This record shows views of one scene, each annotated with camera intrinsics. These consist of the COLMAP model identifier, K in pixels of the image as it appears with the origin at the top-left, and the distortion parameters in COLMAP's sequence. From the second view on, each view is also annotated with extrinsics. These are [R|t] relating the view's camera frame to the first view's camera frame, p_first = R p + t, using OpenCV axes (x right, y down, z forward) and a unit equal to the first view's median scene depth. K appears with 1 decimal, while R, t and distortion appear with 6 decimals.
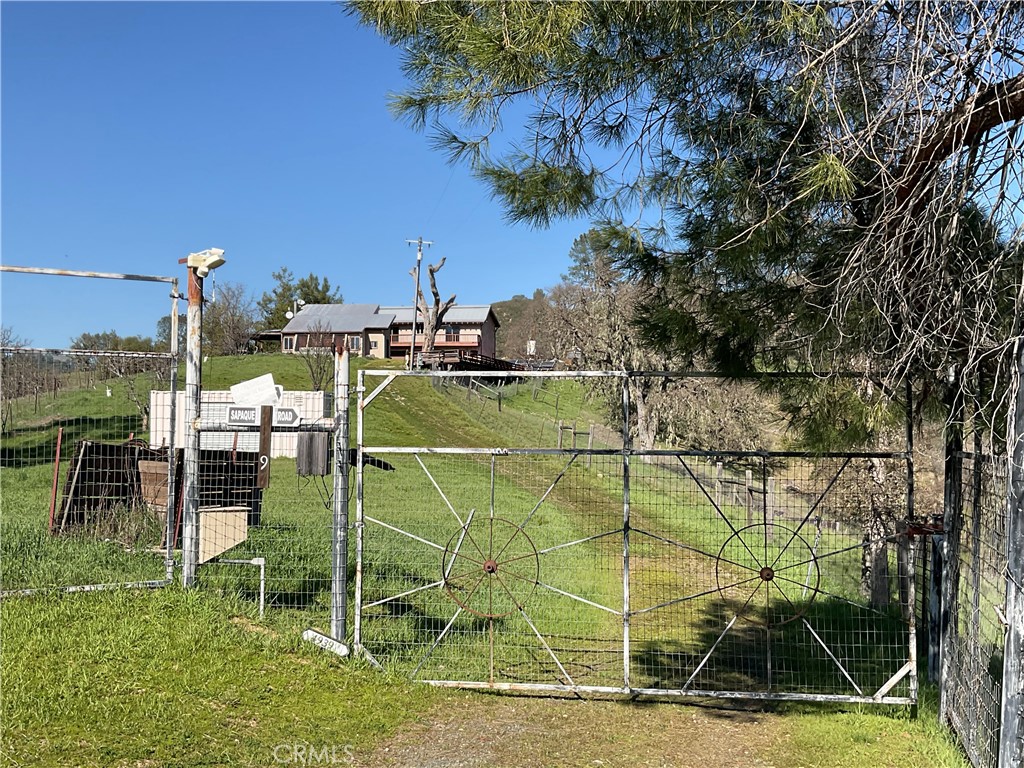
lens RADIAL K [[1125.0, 0, 511.9], [0, 1125.0, 383.5], [0, 0, 1]] dist [0.060556, 0.000000]
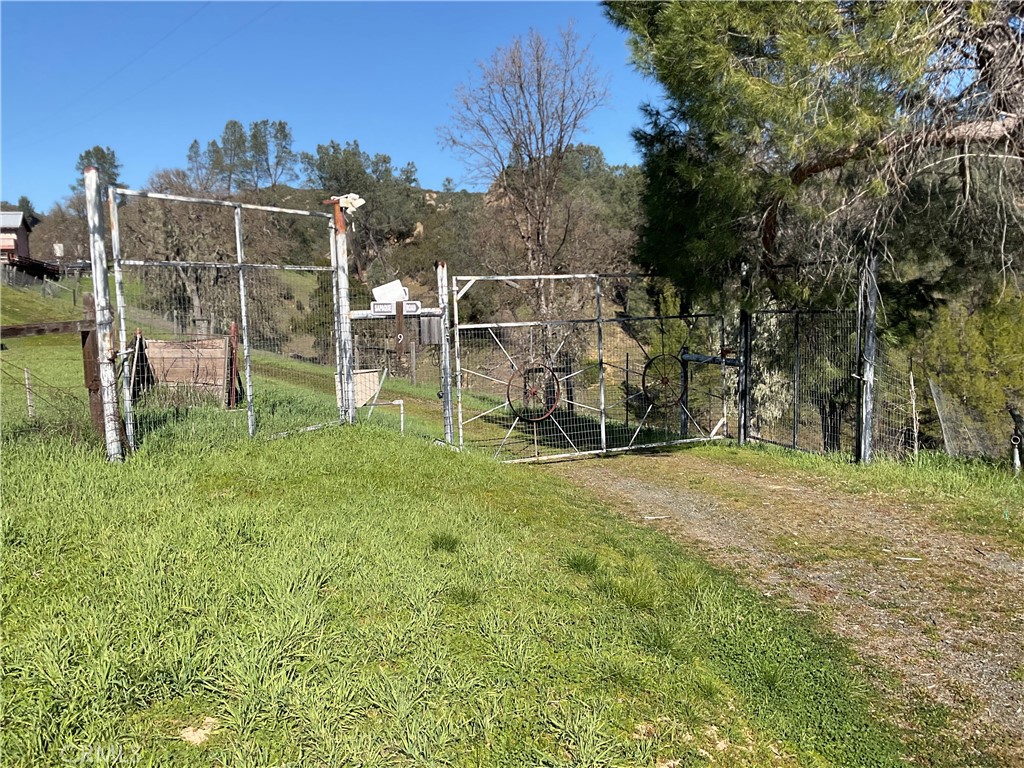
lens RADIAL K [[866.4, 0, 512.5], [0, 866.4, 385.2], [0, 0, 1]] dist [0.001245, -0.001520]
pose [[0.853692, -0.084856, 0.513818, -0.704136], [0.019925, 0.991235, 0.130596, -0.018114], [-0.520397, -0.101251, 0.847901, -0.090885]]
